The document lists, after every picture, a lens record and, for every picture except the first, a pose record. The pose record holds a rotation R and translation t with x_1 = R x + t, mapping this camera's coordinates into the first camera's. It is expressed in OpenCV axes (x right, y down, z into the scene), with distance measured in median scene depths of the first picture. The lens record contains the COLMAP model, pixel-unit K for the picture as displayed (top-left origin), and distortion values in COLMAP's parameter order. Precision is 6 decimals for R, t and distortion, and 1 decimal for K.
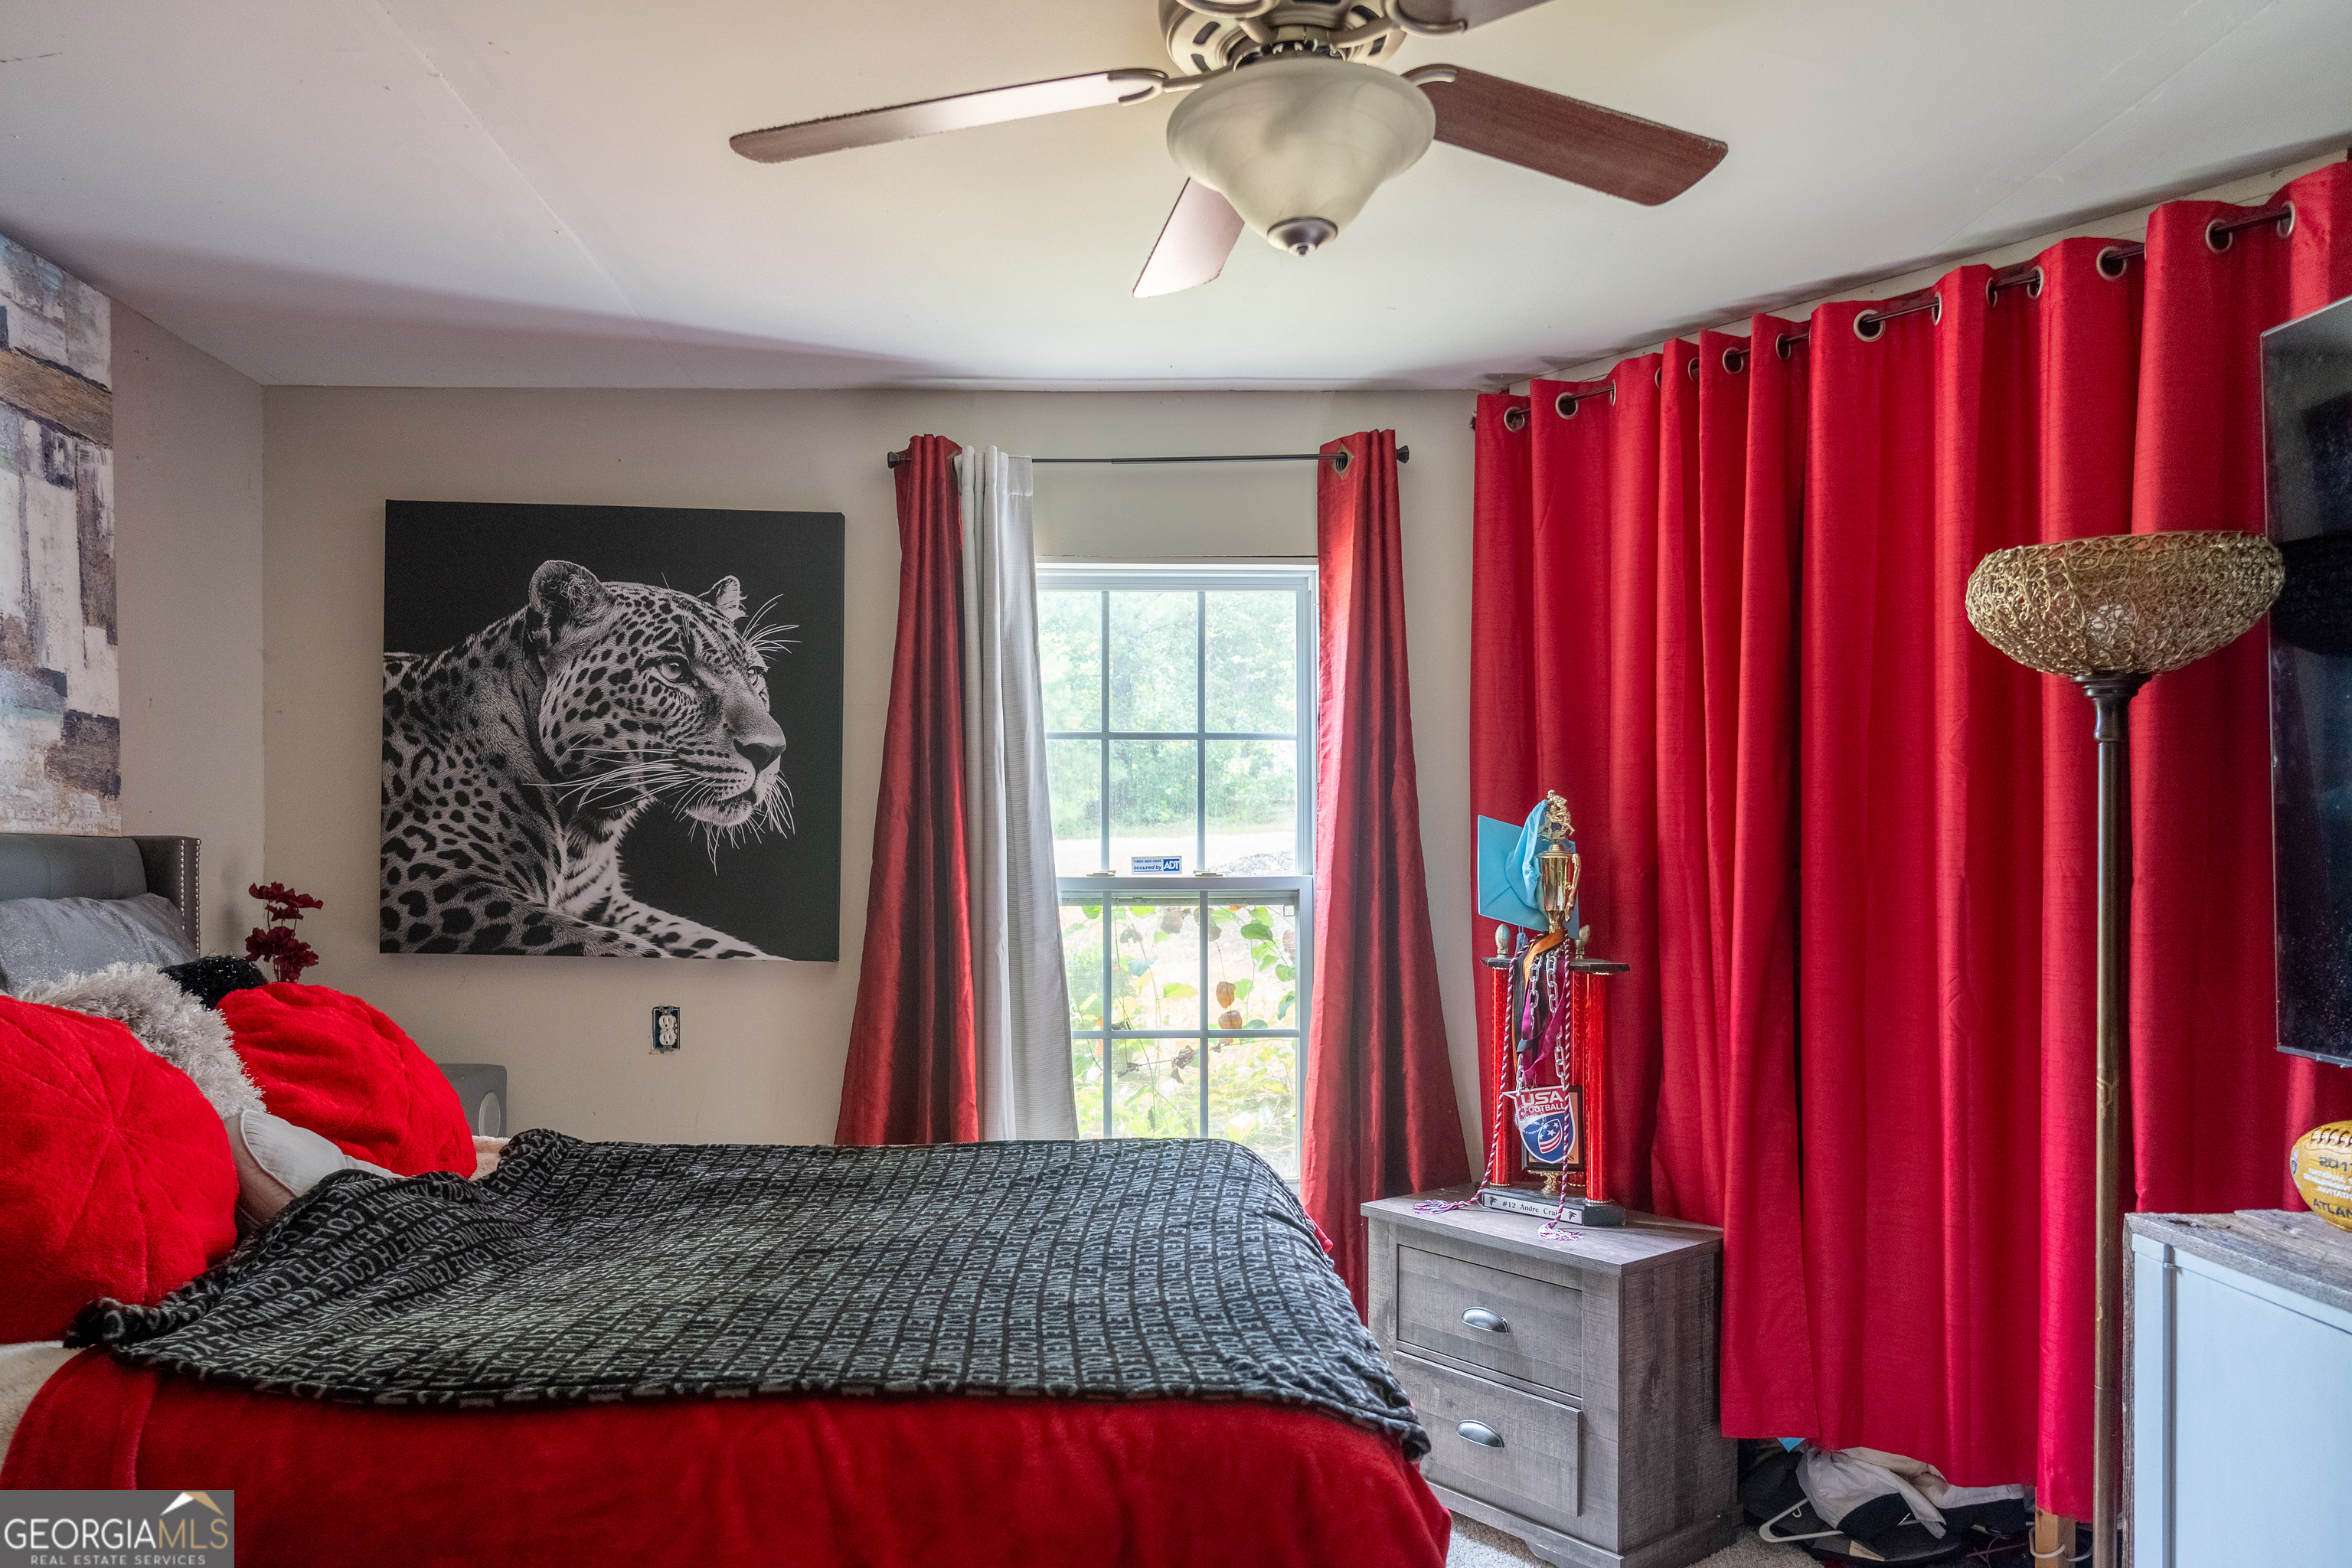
lens RADIAL K [[1633.2, 0, 1114.8], [0, 1633.2, 850.8], [0, 0, 1]] dist [-0.001607, -0.005294]
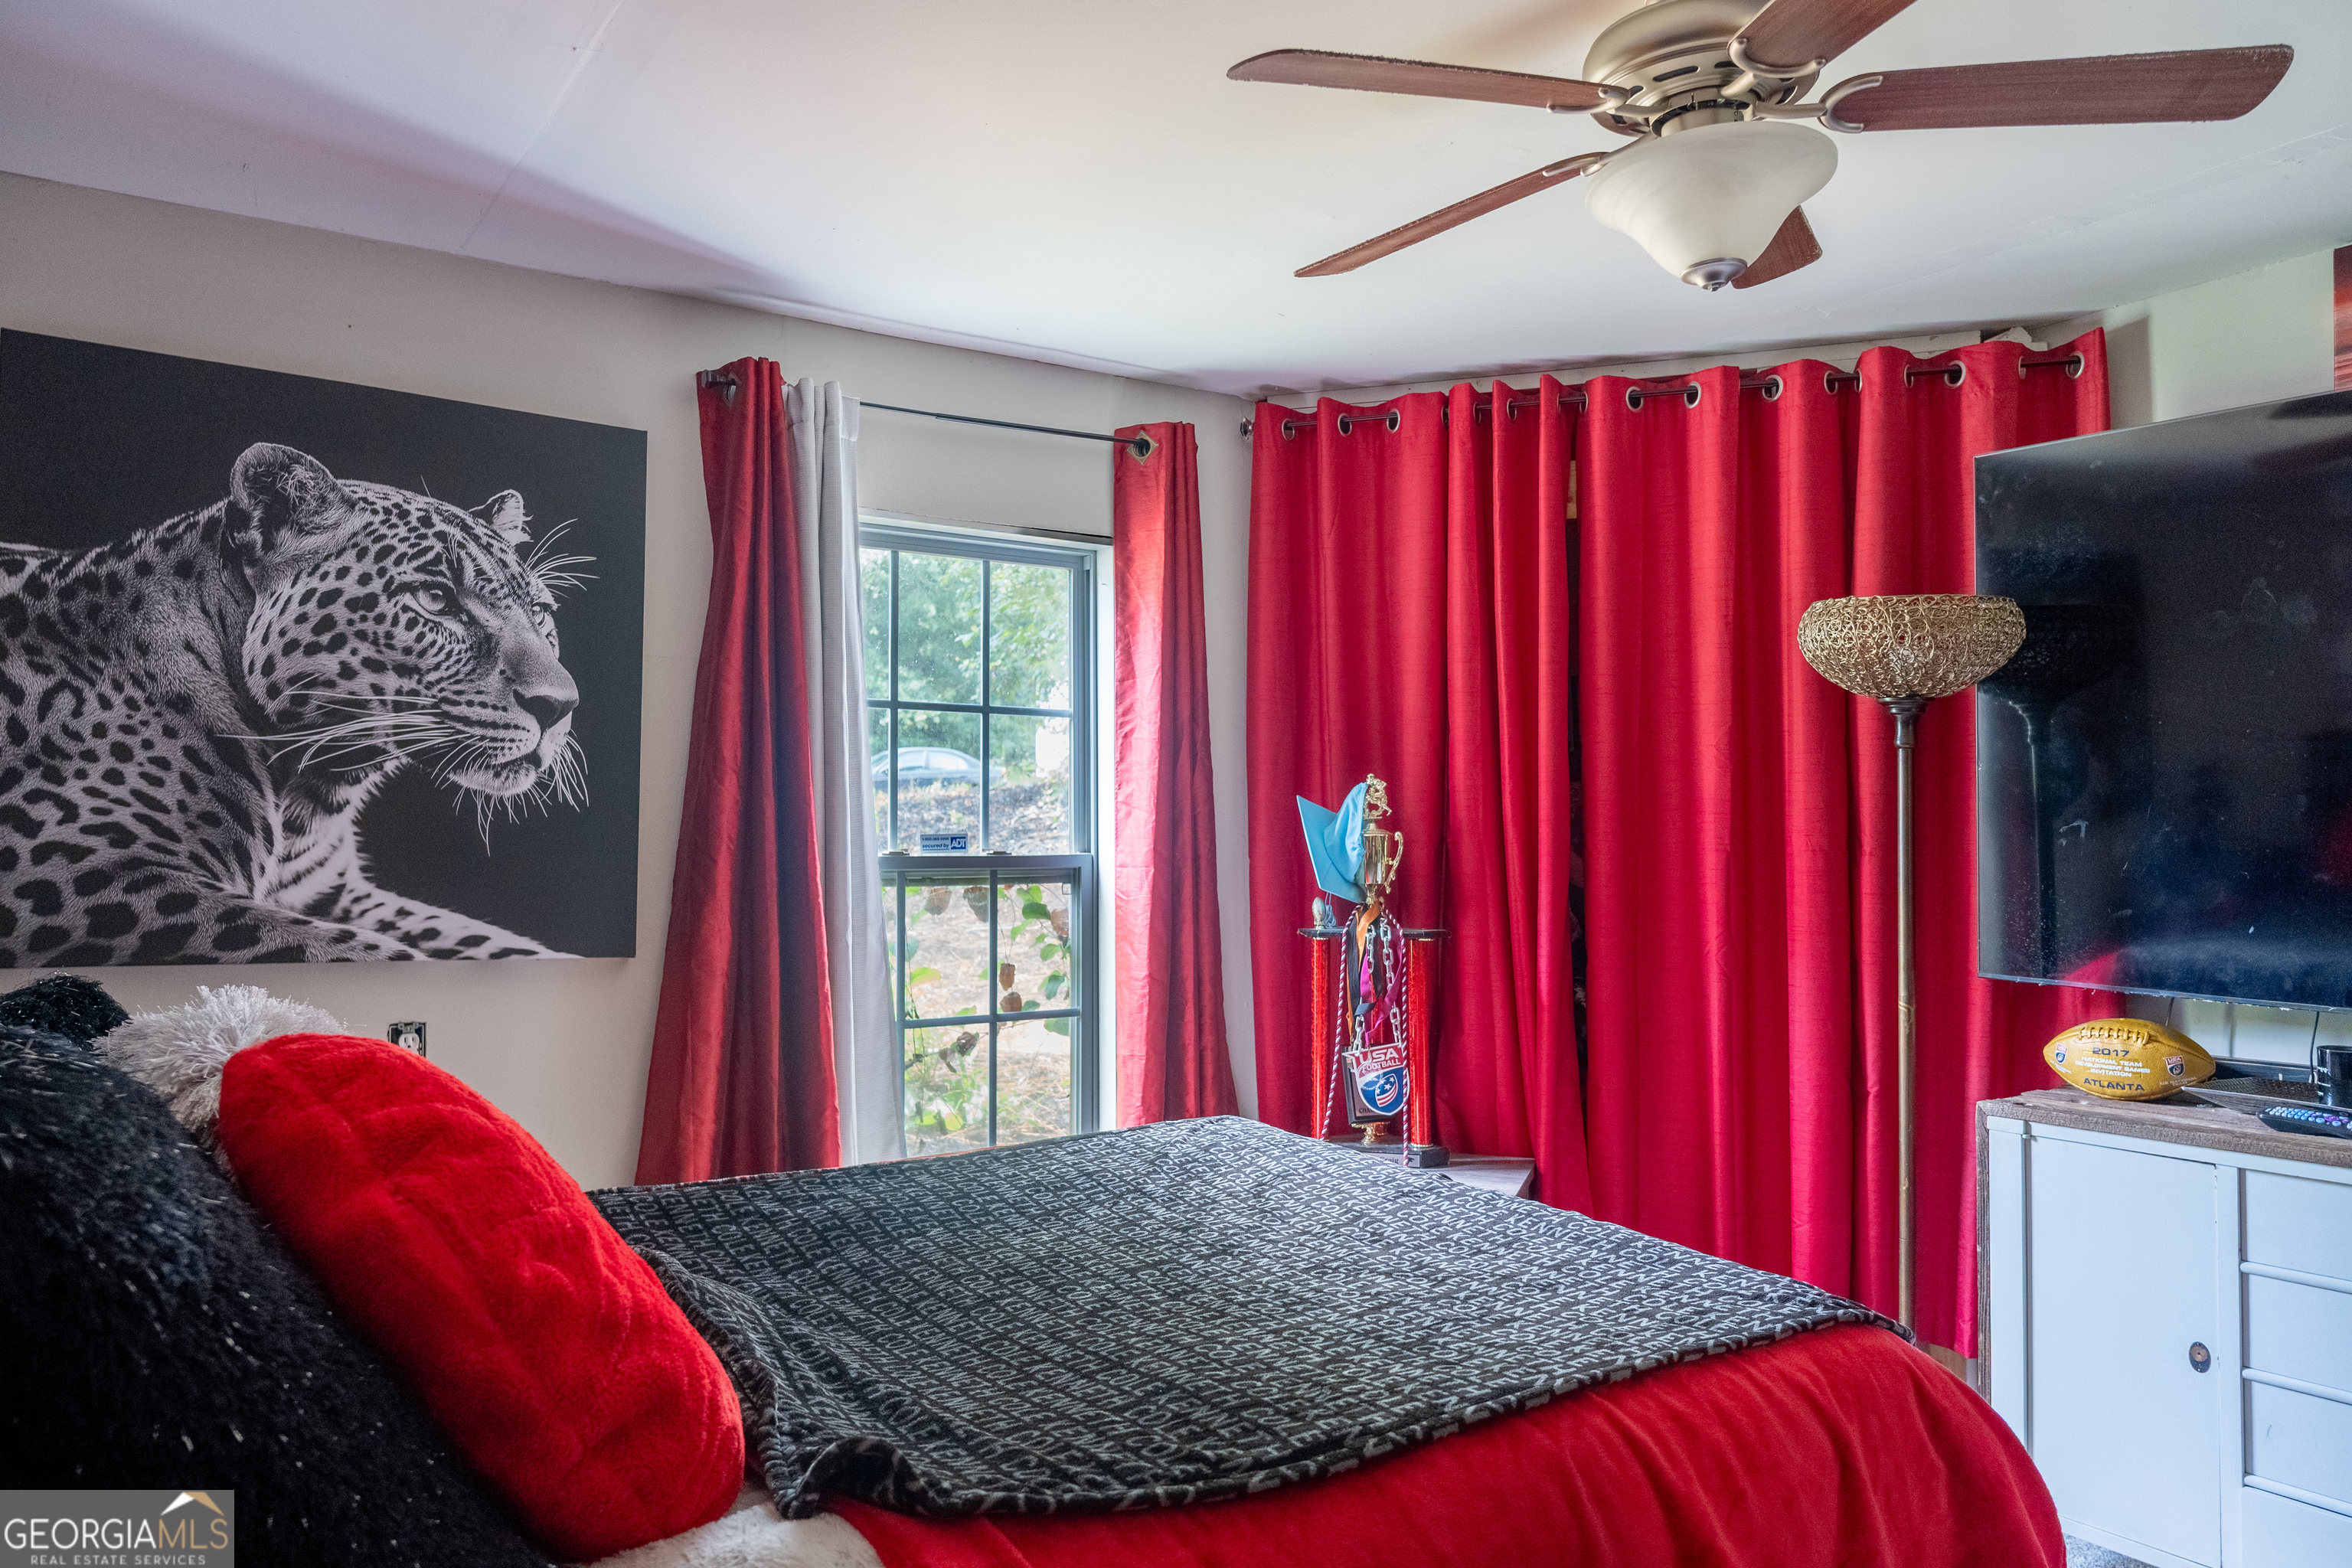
lens RADIAL K [[1633.2, 0, 1167.7], [0, 1633.2, 797.4], [0, 0, 1]] dist [-0.001607, -0.005294]
pose [[0.842403, 0.014233, 0.538660, -0.398013], [-0.003148, 0.999764, -0.021494, 0.002278], [-0.538839, 0.016411, 0.842249, 0.136061]]
